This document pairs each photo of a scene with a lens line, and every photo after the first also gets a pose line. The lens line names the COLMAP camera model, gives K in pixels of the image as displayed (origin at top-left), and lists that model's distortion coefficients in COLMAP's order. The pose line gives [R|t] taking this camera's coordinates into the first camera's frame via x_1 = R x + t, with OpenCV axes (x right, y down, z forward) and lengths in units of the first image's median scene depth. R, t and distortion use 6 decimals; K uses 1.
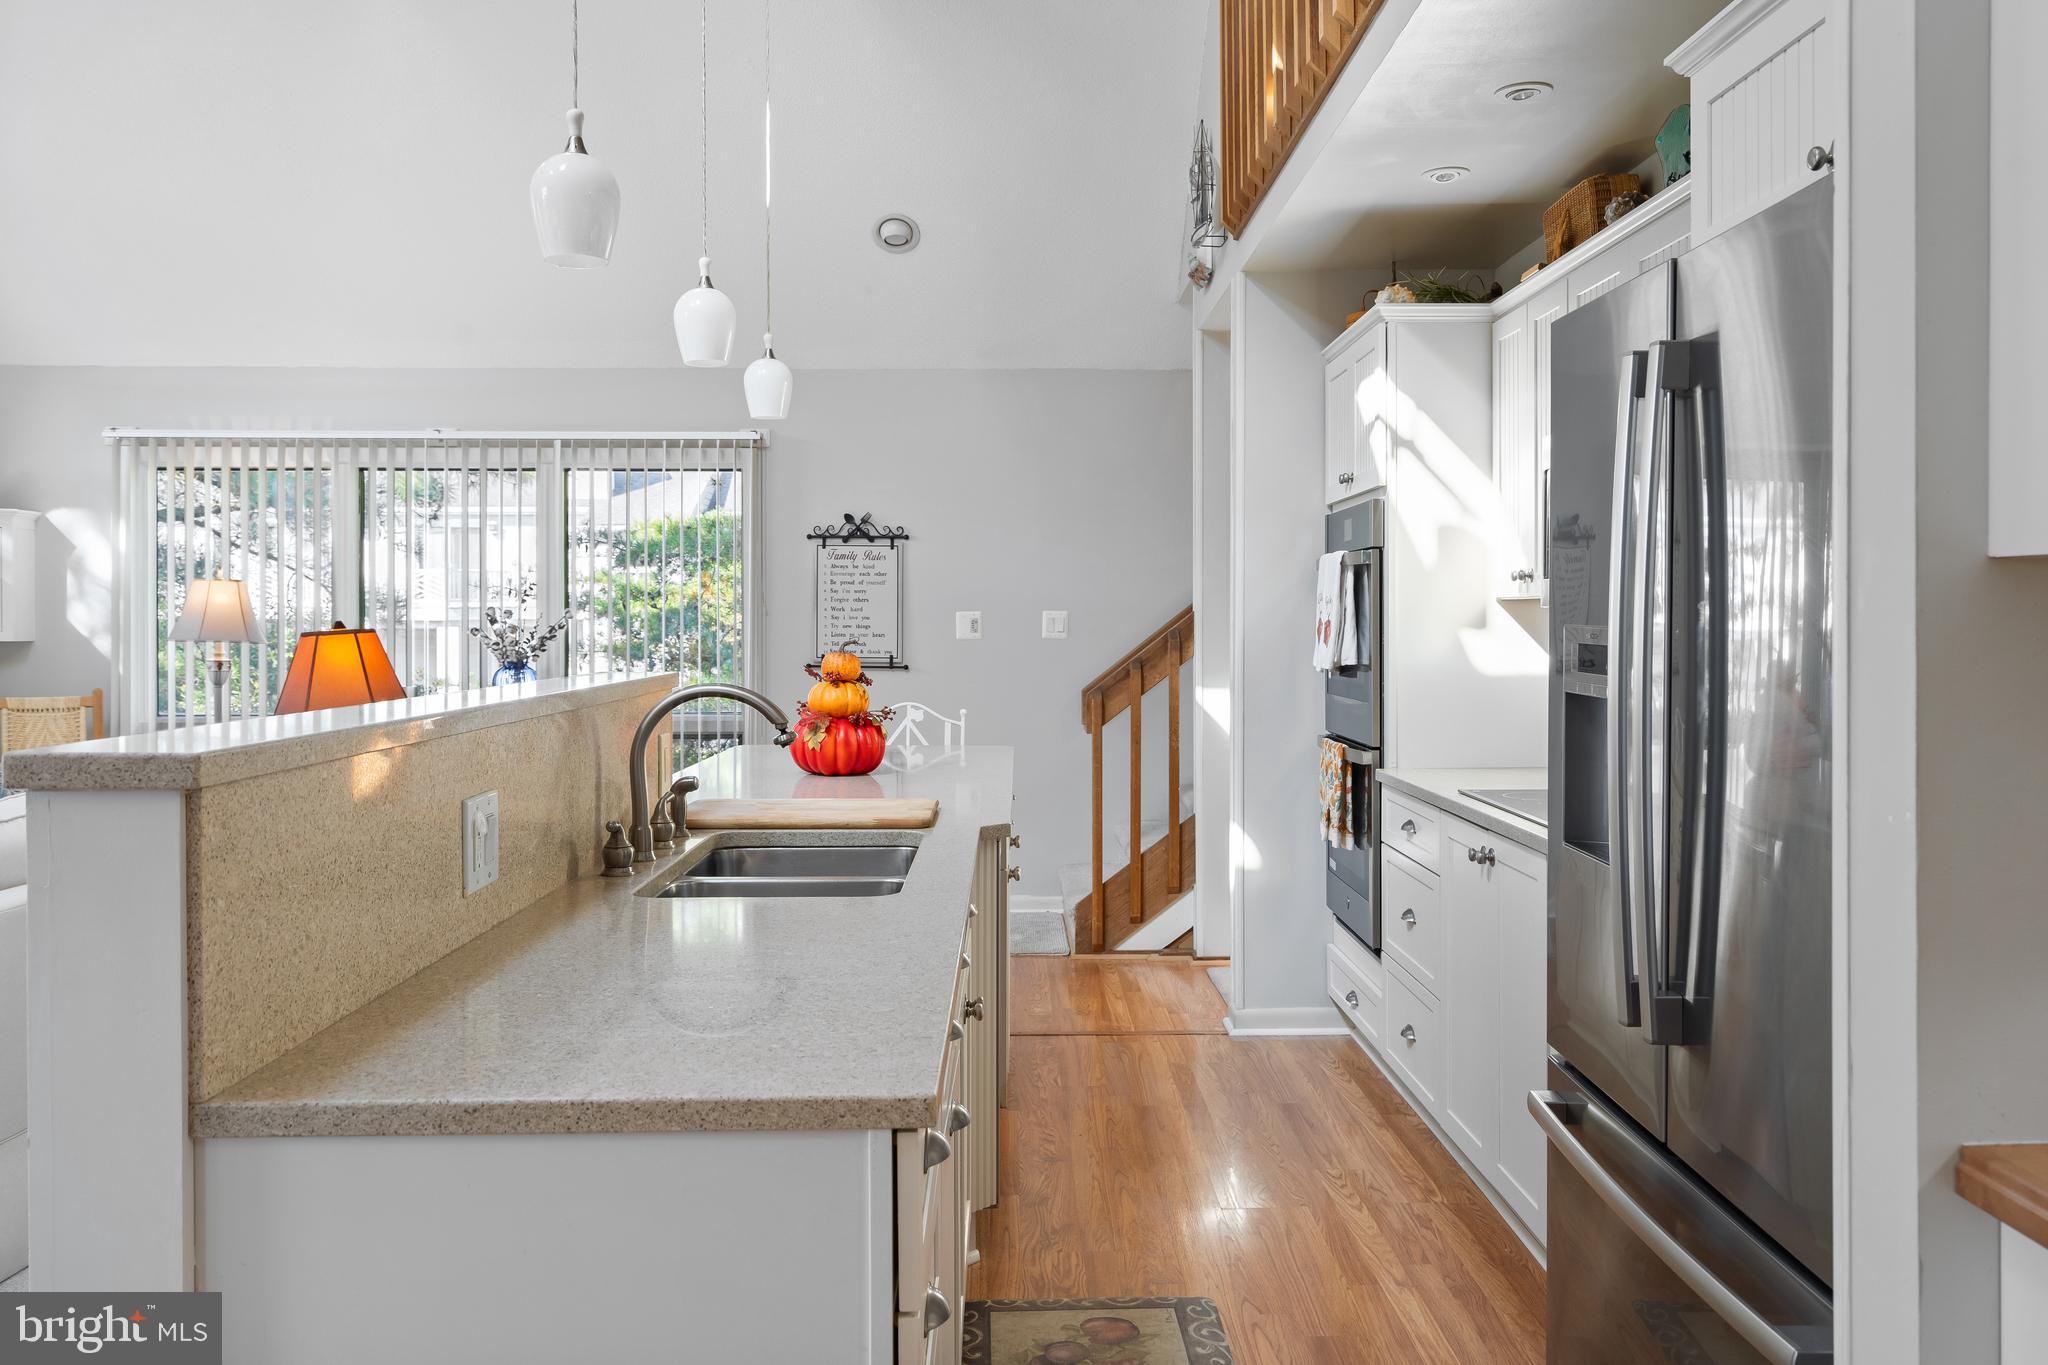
lens RADIAL K [[1620.6, 0, 1057.5], [0, 1620.6, 632.7], [0, 0, 1]] dist [0.011190, 0.000608]
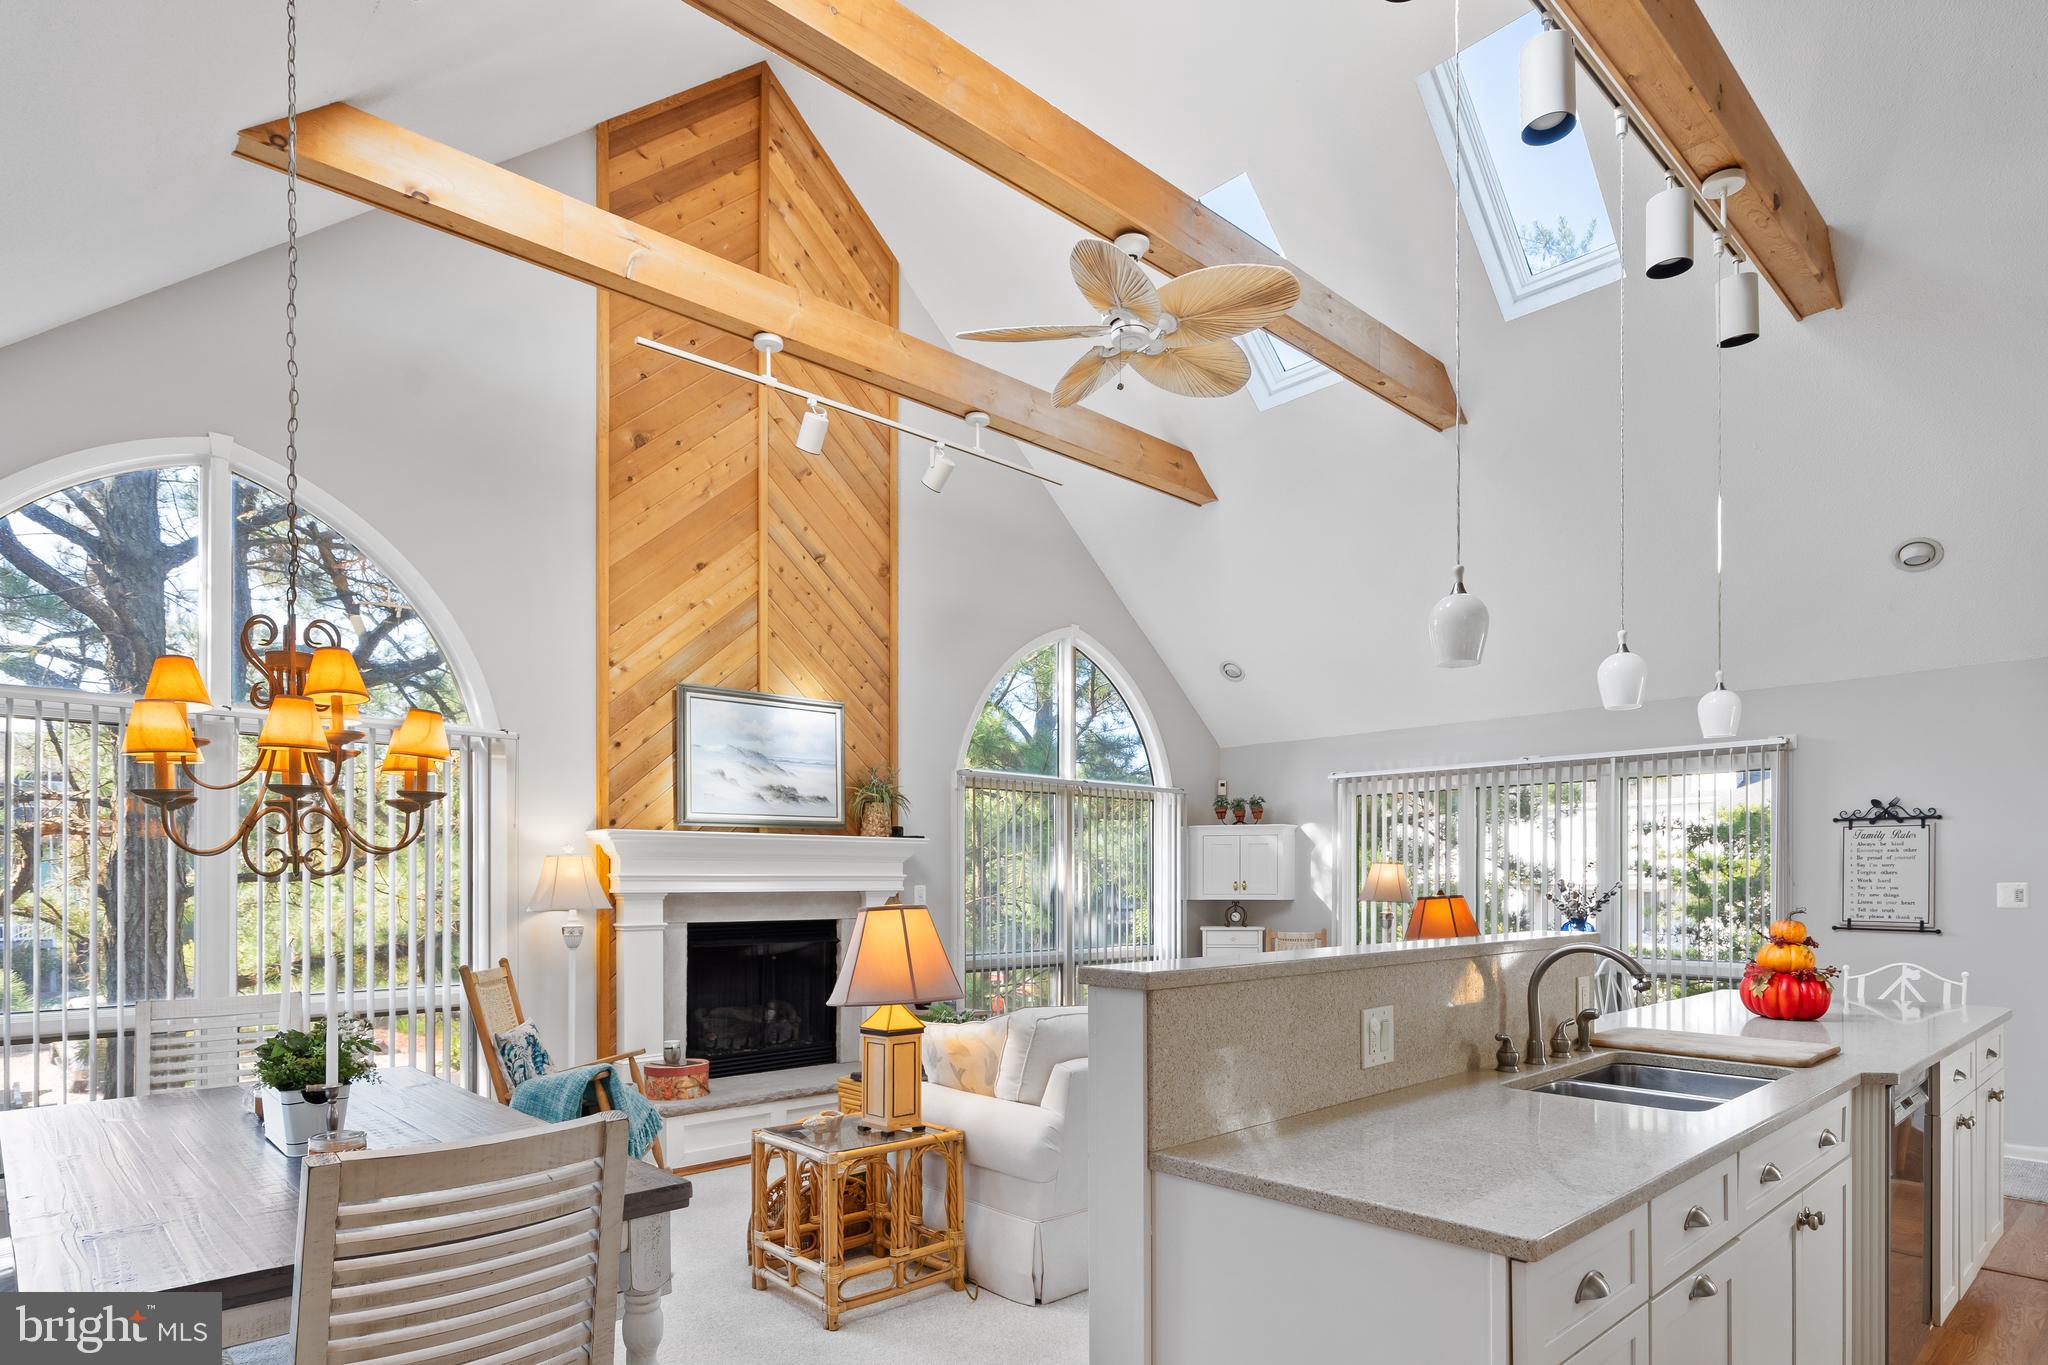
lens RADIAL K [[1113.6, 0, 1014.8], [0, 1113.6, 879.8], [0, 0, 1]] dist [0.001523, 0.000690]
pose [[0.653483, -0.002203, -0.756938, 0.076988], [-0.005781, 0.999952, -0.007901, -0.005119], [0.756919, 0.009539, 0.653439, 0.000142]]
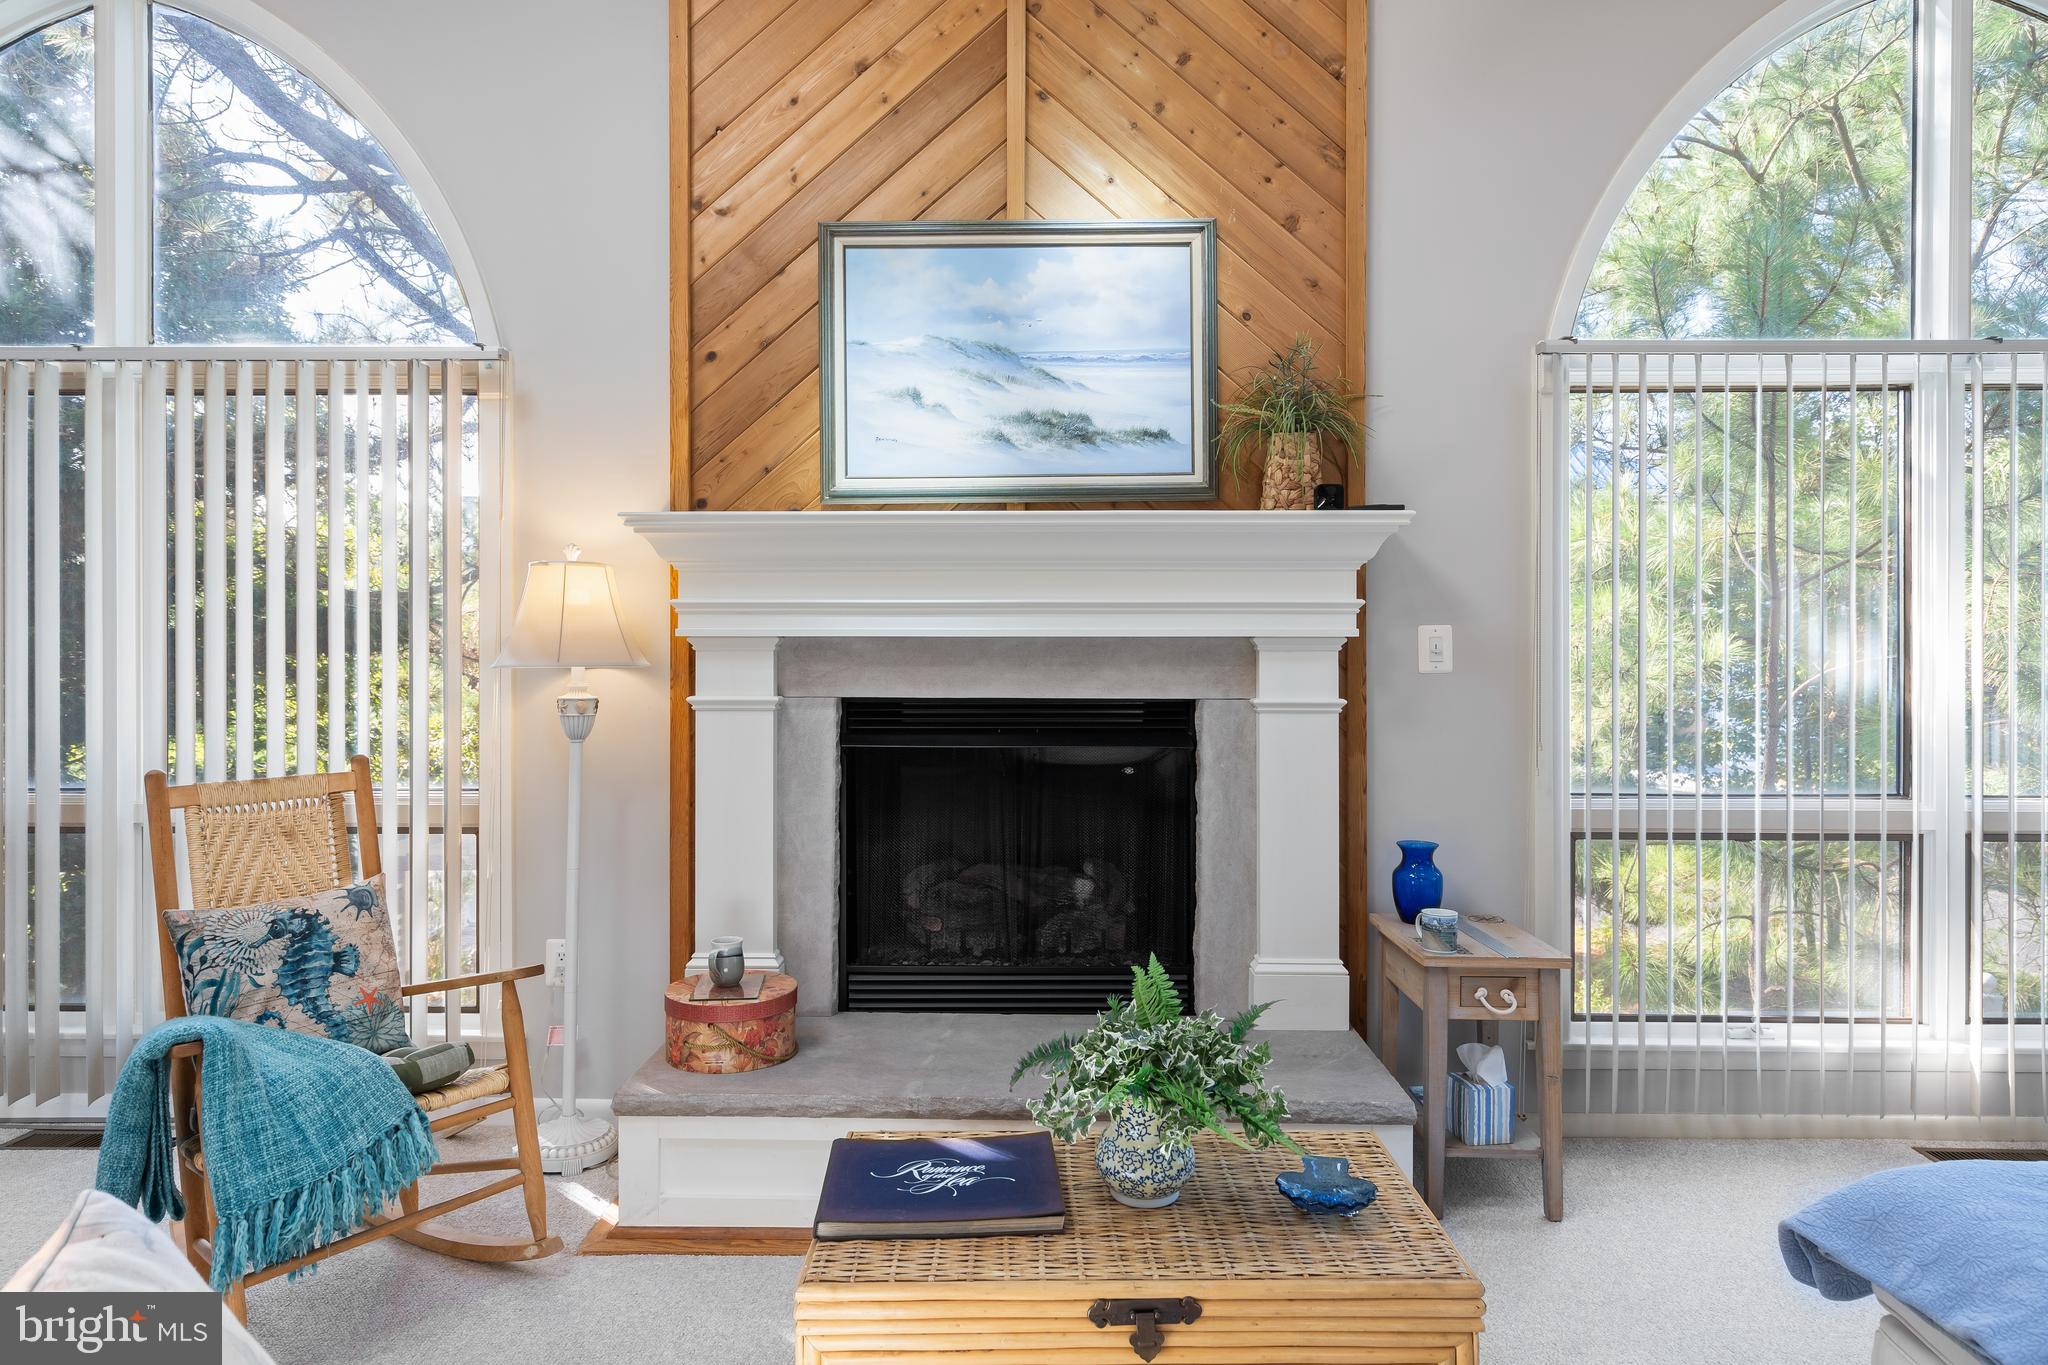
lens RADIAL K [[1226.1, 0, 1028.2], [0, 1226.1, 635.2], [0, 0, 1]] dist [0.007548, -0.000443]
pose [[-0.053197, 0.000468, -0.998584, -0.266079], [-0.010625, 0.999943, 0.001035, -0.002759], [0.998528, 0.010665, -0.053189, 0.467475]]
